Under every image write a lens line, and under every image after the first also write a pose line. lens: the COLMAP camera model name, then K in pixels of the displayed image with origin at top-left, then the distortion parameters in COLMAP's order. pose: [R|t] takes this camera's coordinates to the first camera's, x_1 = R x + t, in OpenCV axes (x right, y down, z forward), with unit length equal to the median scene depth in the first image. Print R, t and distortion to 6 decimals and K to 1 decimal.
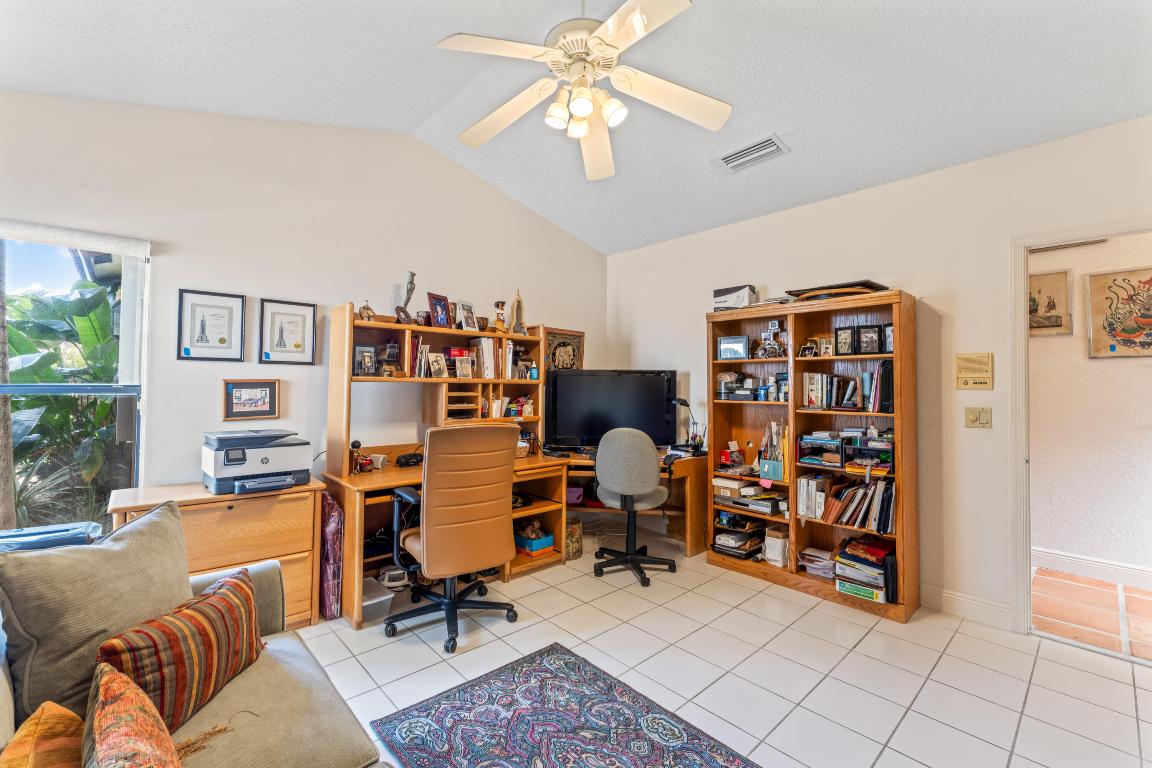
lens RADIAL K [[494.5, 0, 574.3], [0, 494.5, 368.3], [0, 0, 1]] dist [-0.001645, -0.000205]
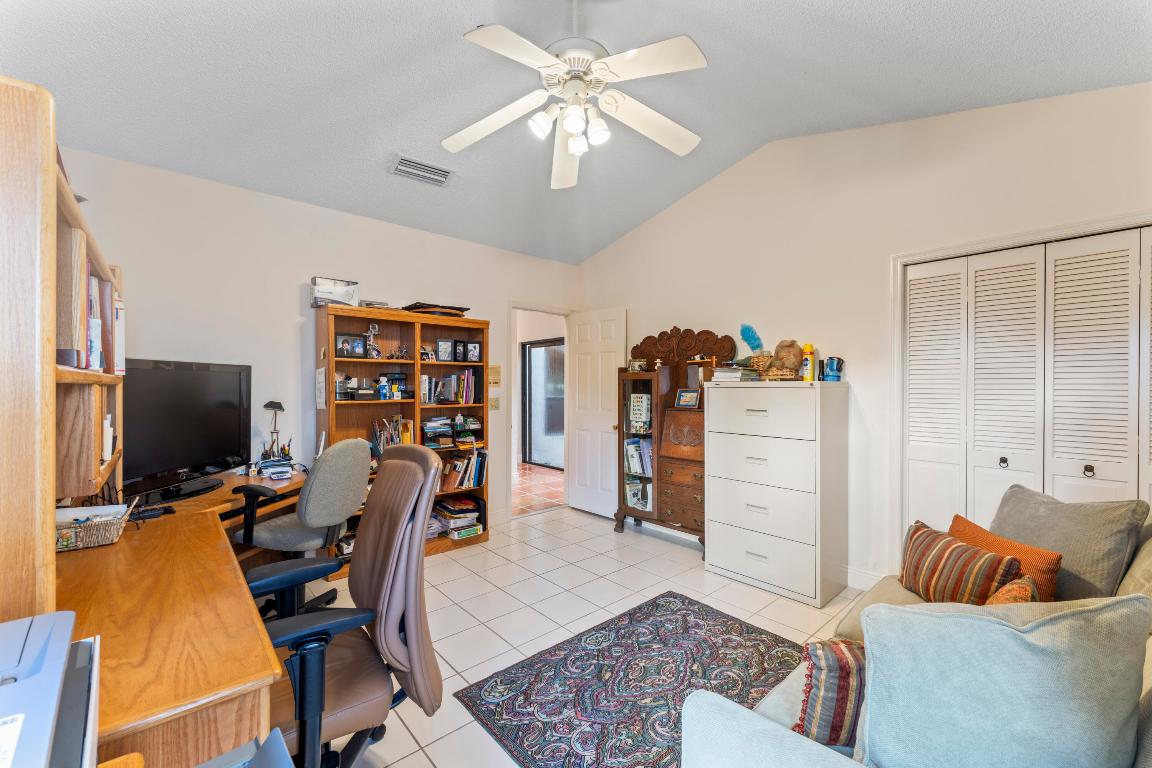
lens RADIAL K [[457.0, 0, 572.2], [0, 457.0, 385.8], [0, 0, 1]] dist [0.000569, 0.000041]
pose [[0.019990, -0.010682, 0.999743, -0.695460], [-0.033781, 0.999365, 0.011353, 0.014257], [-0.999229, -0.034000, 0.019616, 0.694654]]
